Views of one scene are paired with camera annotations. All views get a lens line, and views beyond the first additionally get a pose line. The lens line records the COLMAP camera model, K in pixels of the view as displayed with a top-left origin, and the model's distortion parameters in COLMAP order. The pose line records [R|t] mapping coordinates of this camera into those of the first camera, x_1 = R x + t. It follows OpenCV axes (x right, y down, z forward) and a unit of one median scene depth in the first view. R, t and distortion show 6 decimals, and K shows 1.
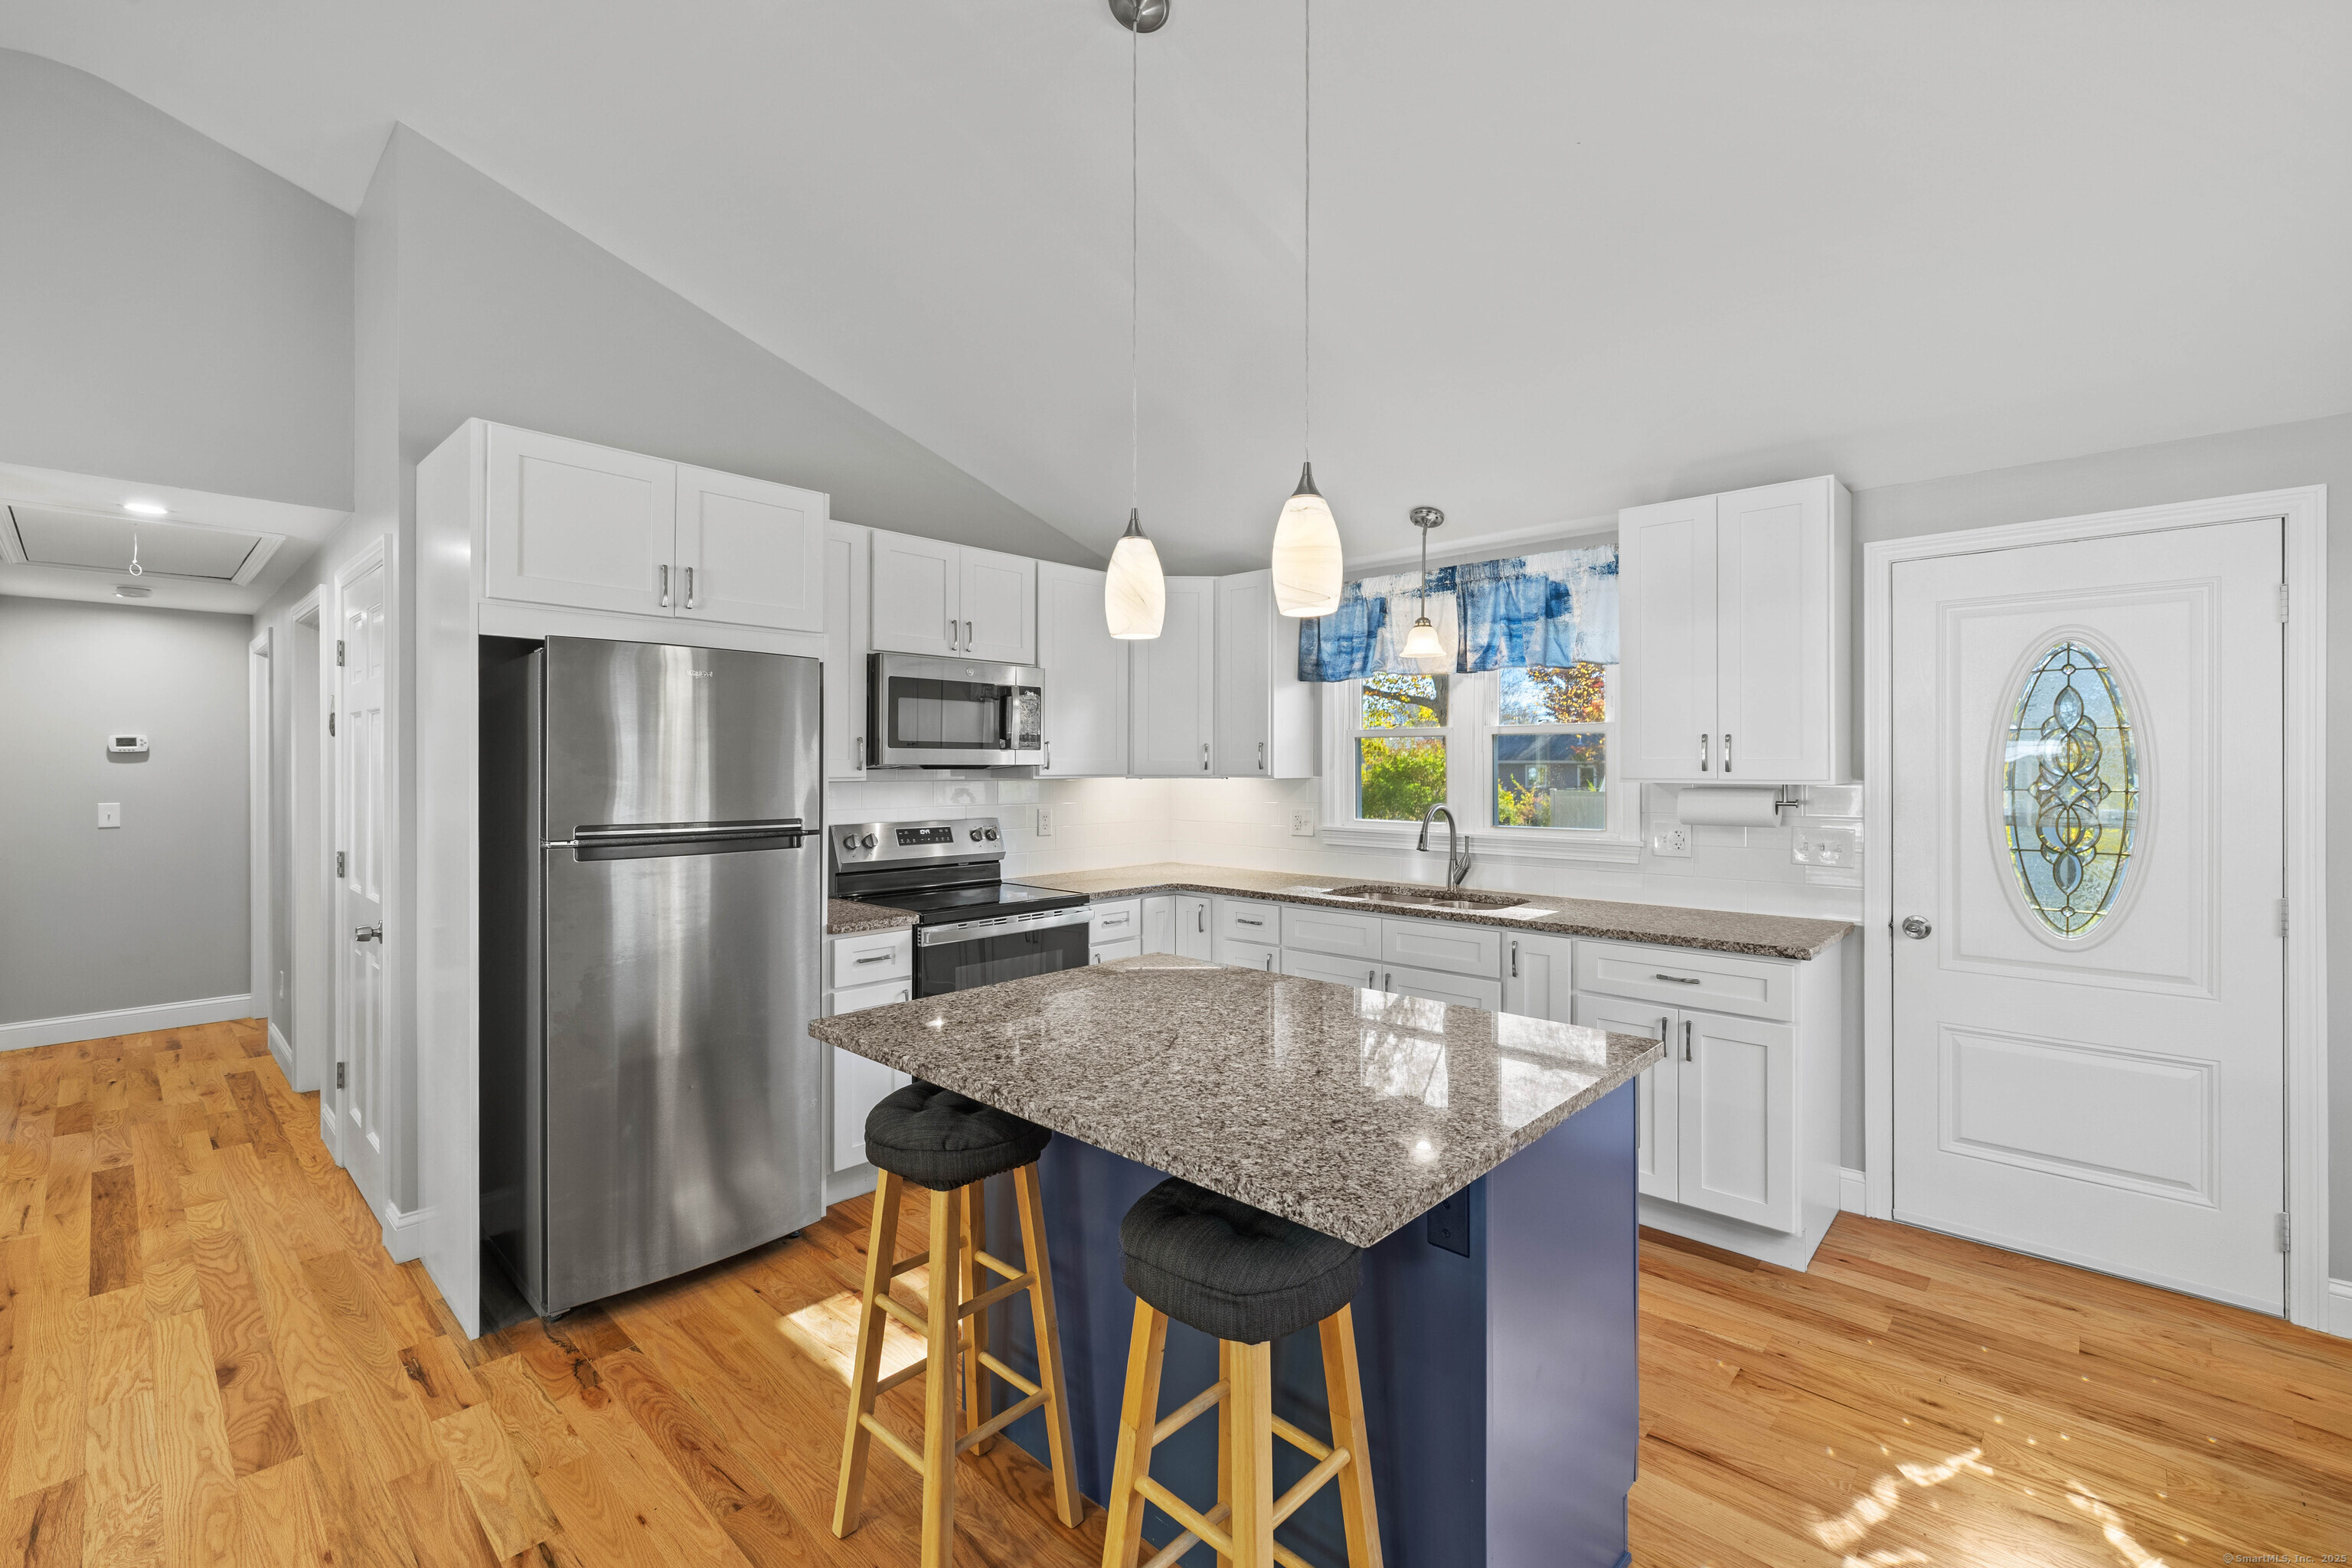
lens RADIAL K [[1003.0, 0, 1174.2], [0, 1003.0, 766.6], [0, 0, 1]] dist [0.001800, 0.000165]
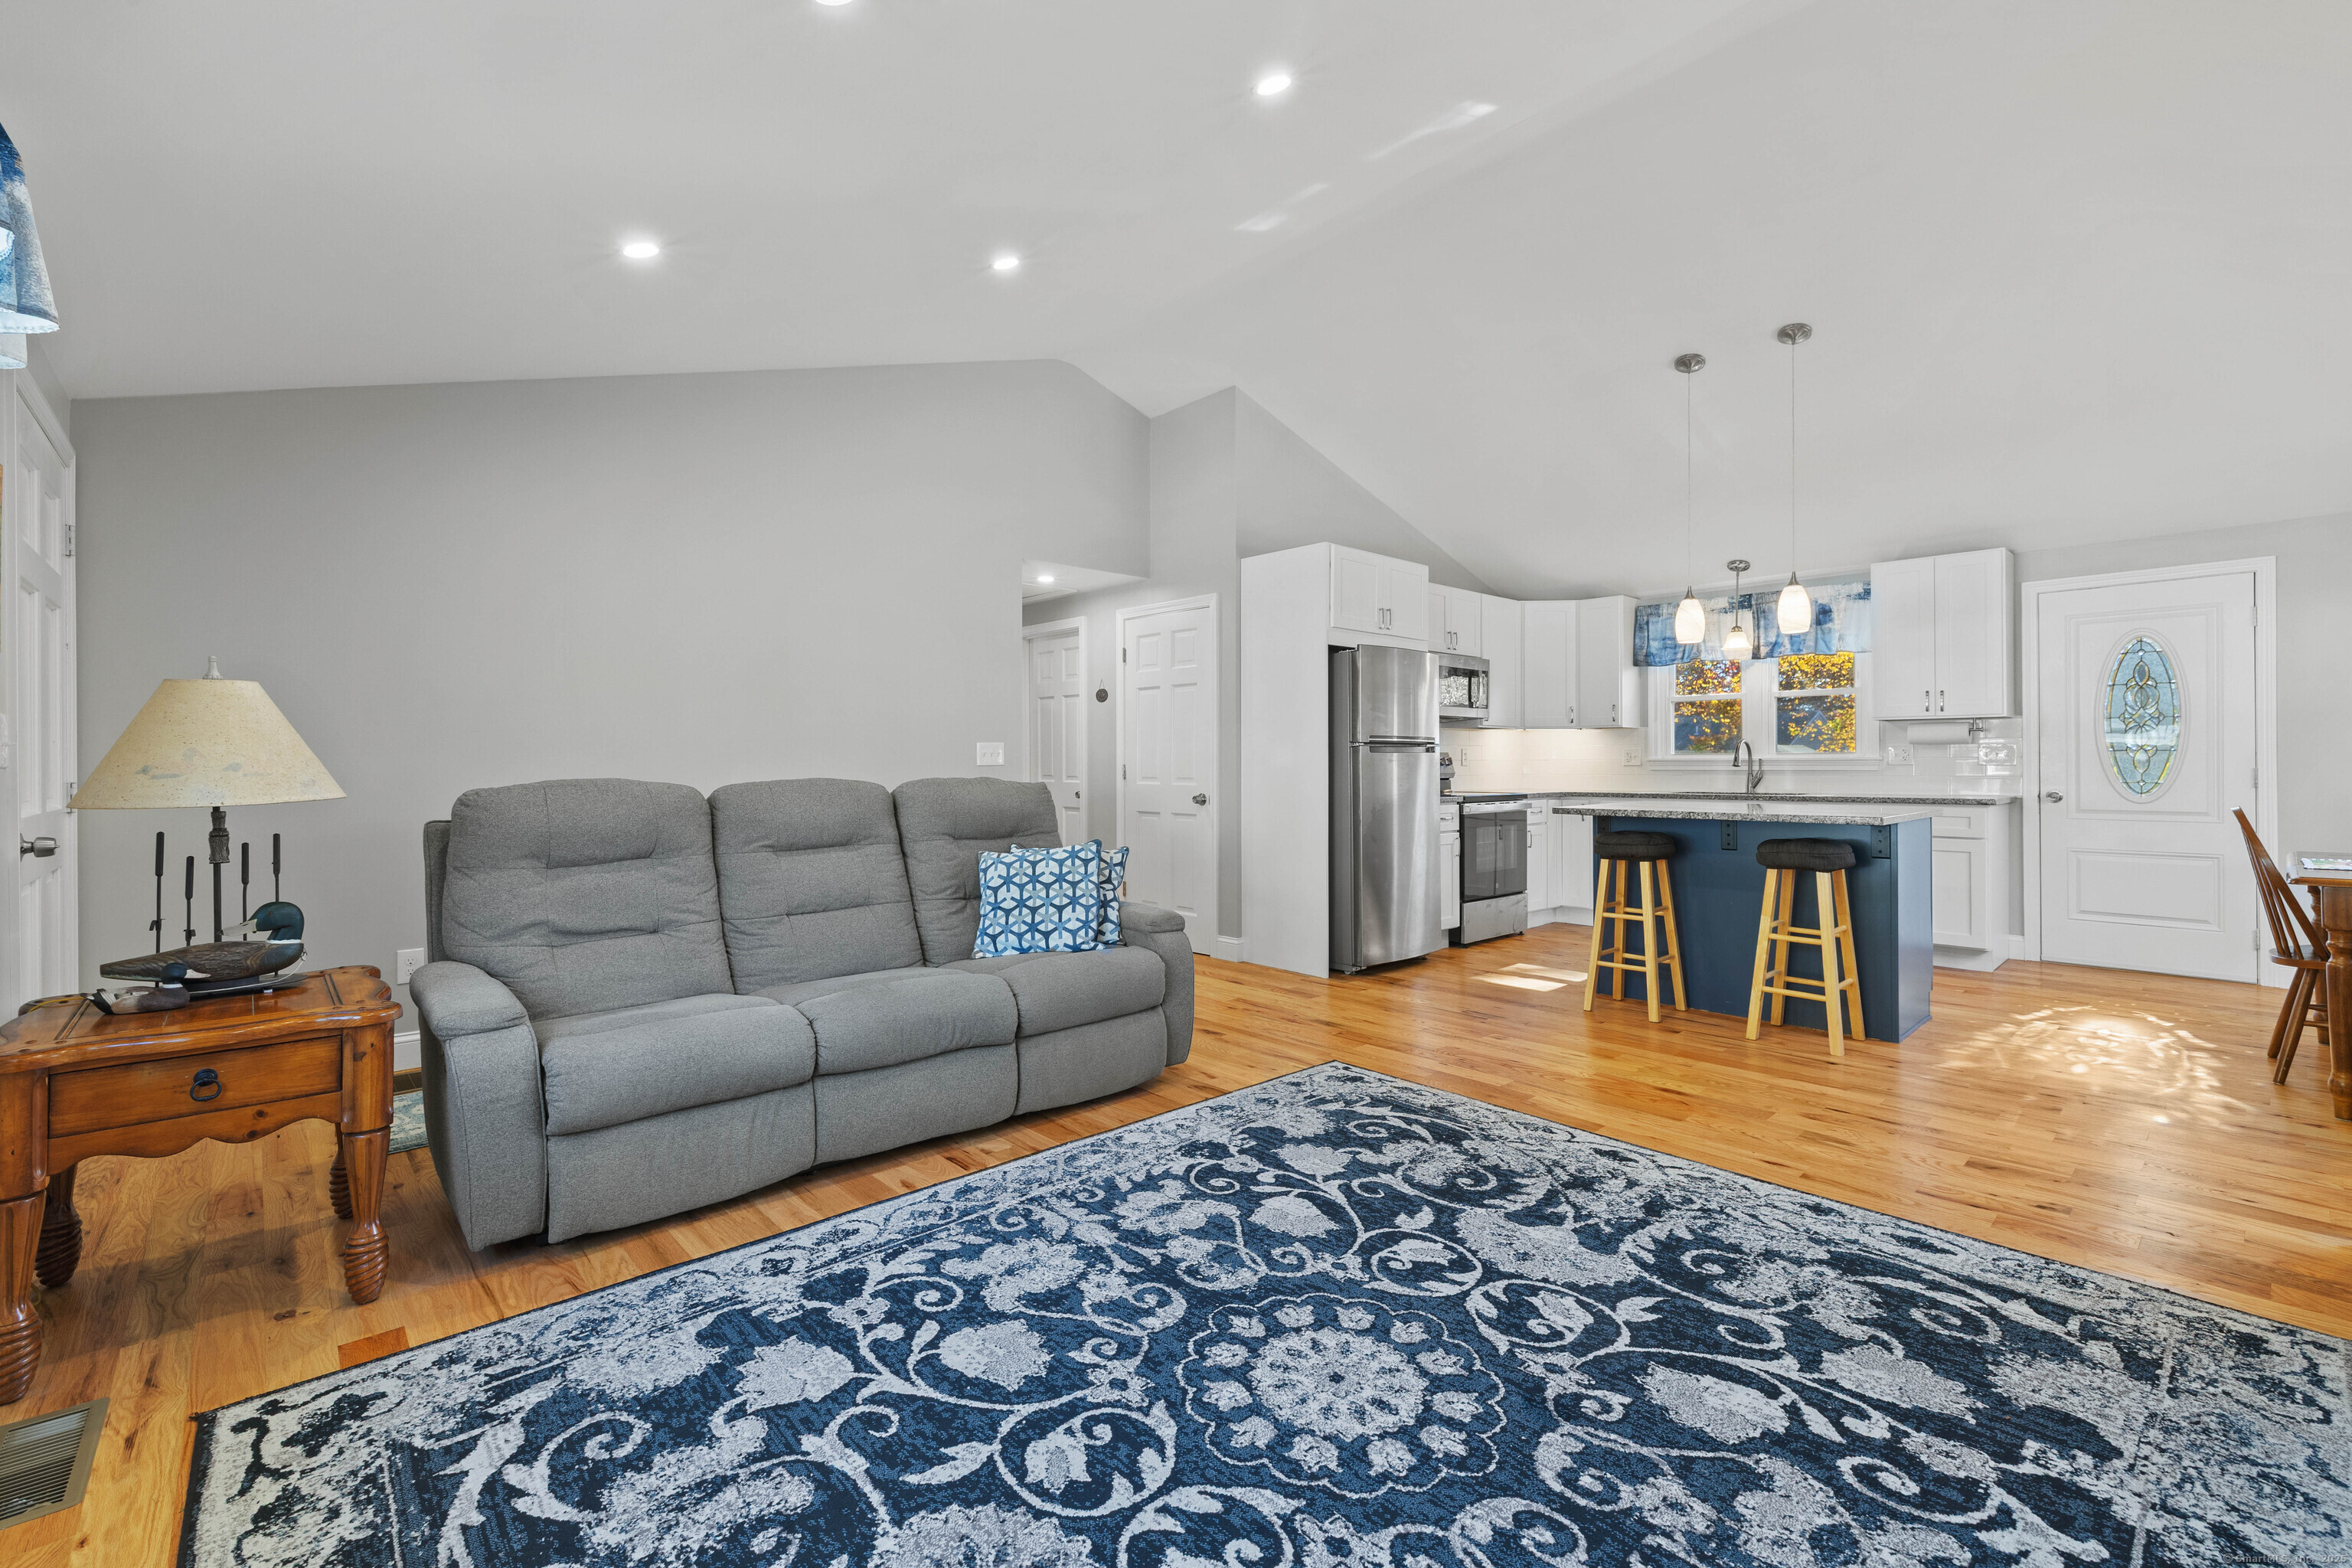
lens RADIAL K [[1003.0, 0, 1173.5], [0, 1003.0, 761.8], [0, 0, 1]] dist [0.001800, 0.000165]
pose [[0.996915, -0.003627, -0.078407, -0.748732], [0.003449, 0.999991, -0.002397, 0.104903], [0.078415, 0.002120, 0.996919, -0.992349]]
